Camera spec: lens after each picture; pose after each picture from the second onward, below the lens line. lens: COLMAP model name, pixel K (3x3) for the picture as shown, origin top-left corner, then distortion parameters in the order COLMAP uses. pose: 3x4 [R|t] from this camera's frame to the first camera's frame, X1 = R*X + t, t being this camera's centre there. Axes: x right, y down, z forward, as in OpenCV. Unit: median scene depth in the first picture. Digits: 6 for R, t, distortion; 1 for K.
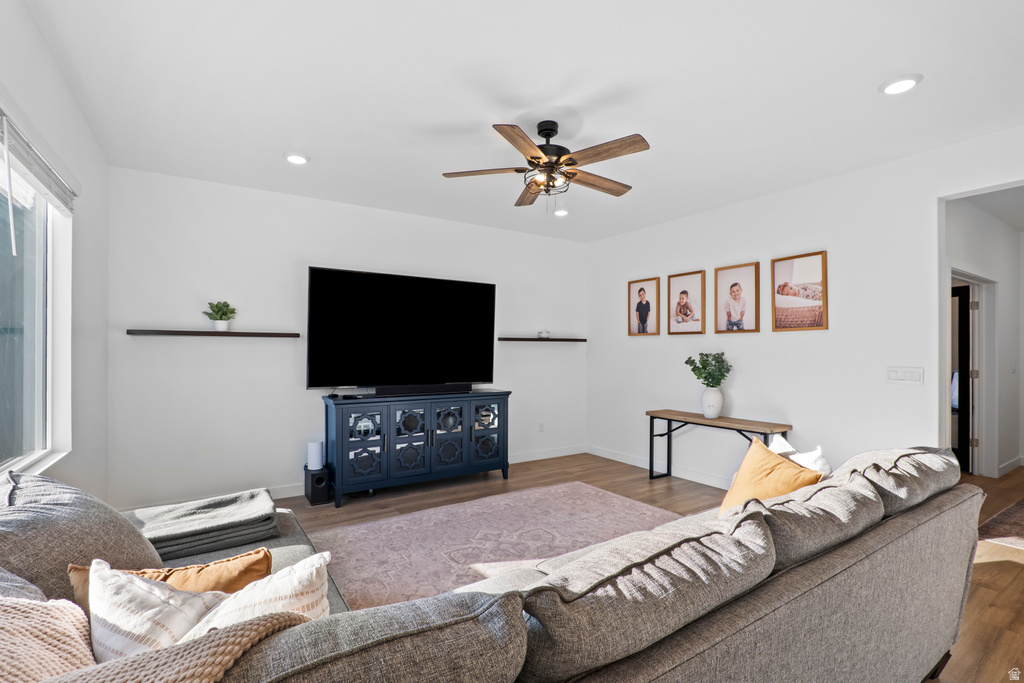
lens RADIAL K [[475.8, 0, 510.8], [0, 475.8, 349.6], [0, 0, 1]] dist [-0.018037, 0.004226]
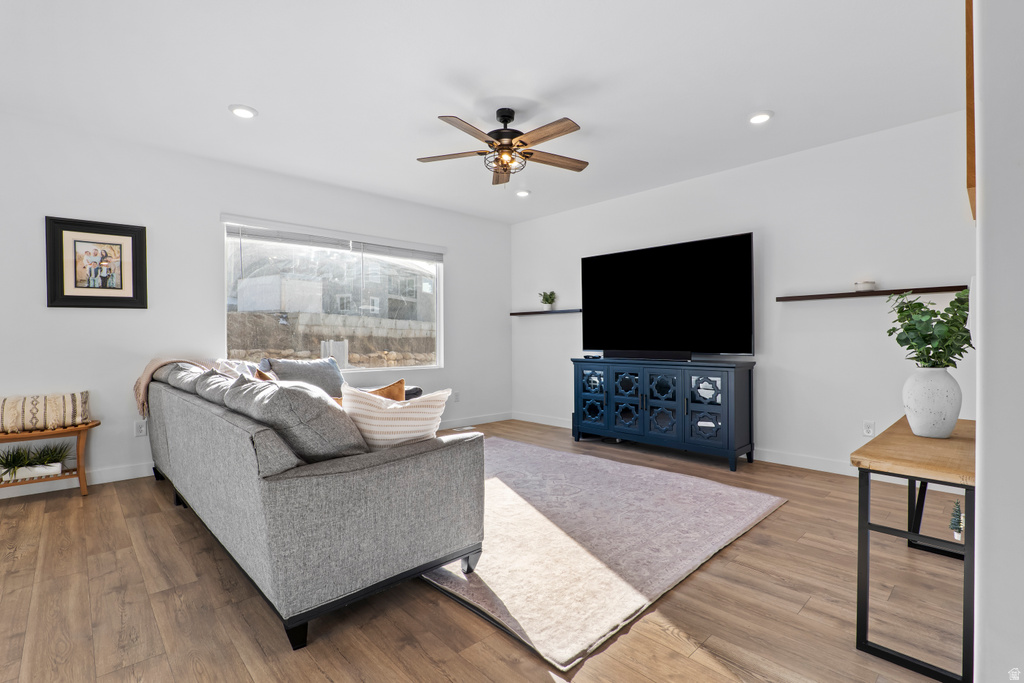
lens RADIAL K [[475.8, 0, 513.7], [0, 475.8, 341.1], [0, 0, 1]] dist [-0.018037, 0.004226]
pose [[0.183140, -0.000060, -0.983087, 0.871865], [0.007389, 0.999972, 0.001316, 0.055366], [0.983059, -0.007505, 0.183135, 0.584629]]
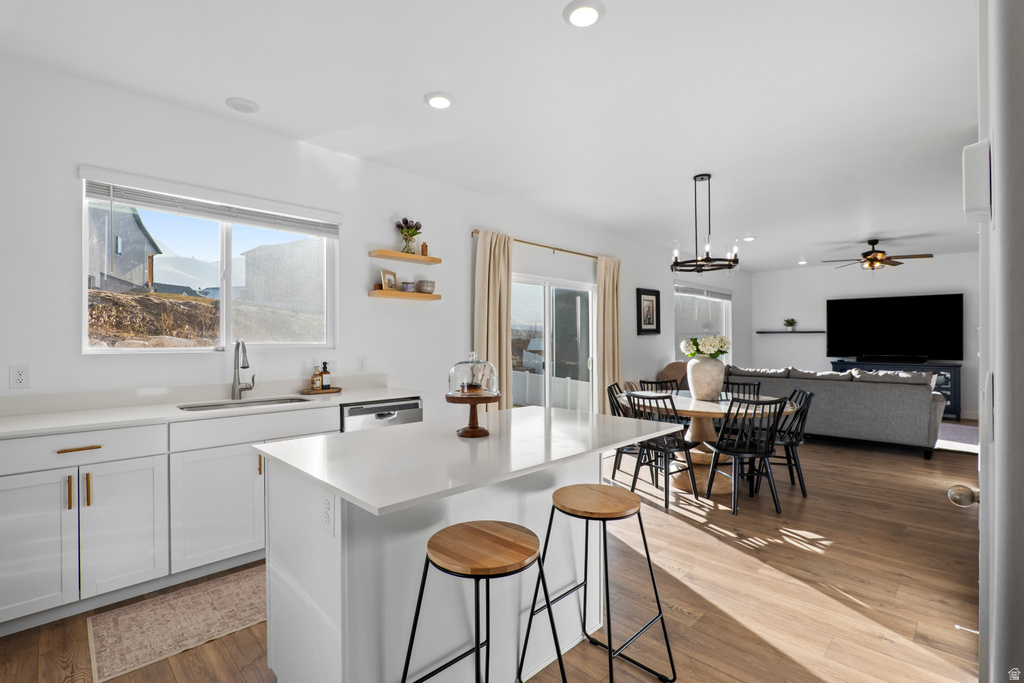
lens RADIAL K [[475.8, 0, 516.0], [0, 475.8, 339.3], [0, 0, 1]] dist [-0.018037, 0.004226]
pose [[0.211018, -0.005883, -0.977465, 1.410991], [0.004097, 0.999978, -0.005134, 0.009437], [0.977474, -0.002921, 0.211037, -0.854092]]
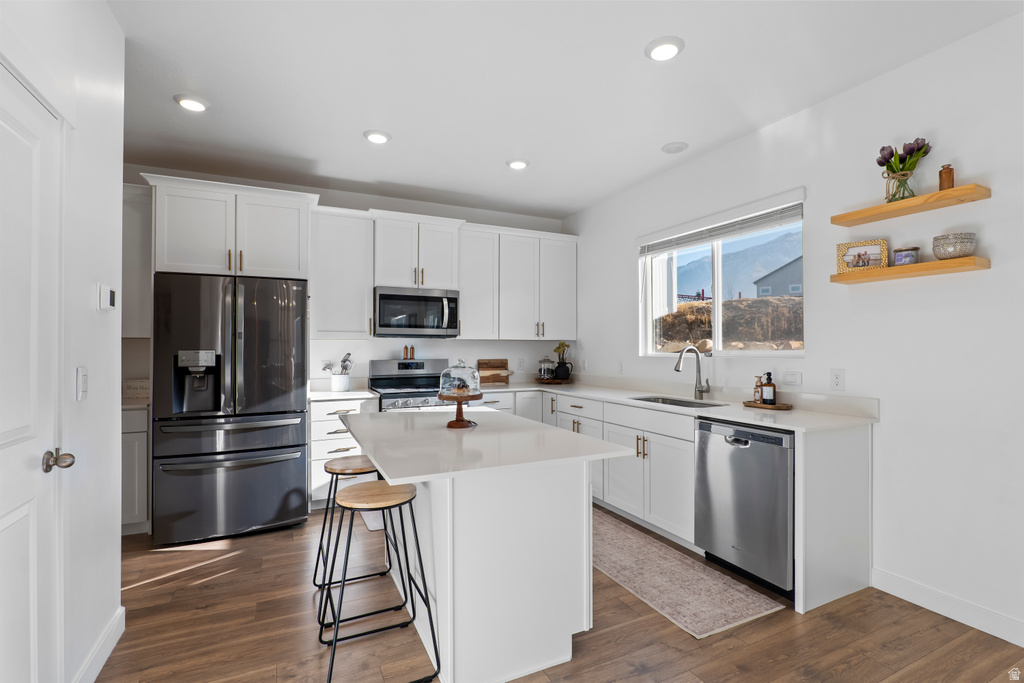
lens RADIAL K [[475.8, 0, 503.1], [0, 475.8, 344.0], [0, 0, 1]] dist [-0.018037, 0.004226]
pose [[-0.989691, 0.001638, 0.143209, 0.812319], [0.000353, 0.999959, -0.008993, 0.006829], [-0.143218, -0.008850, -0.989652, -0.233939]]
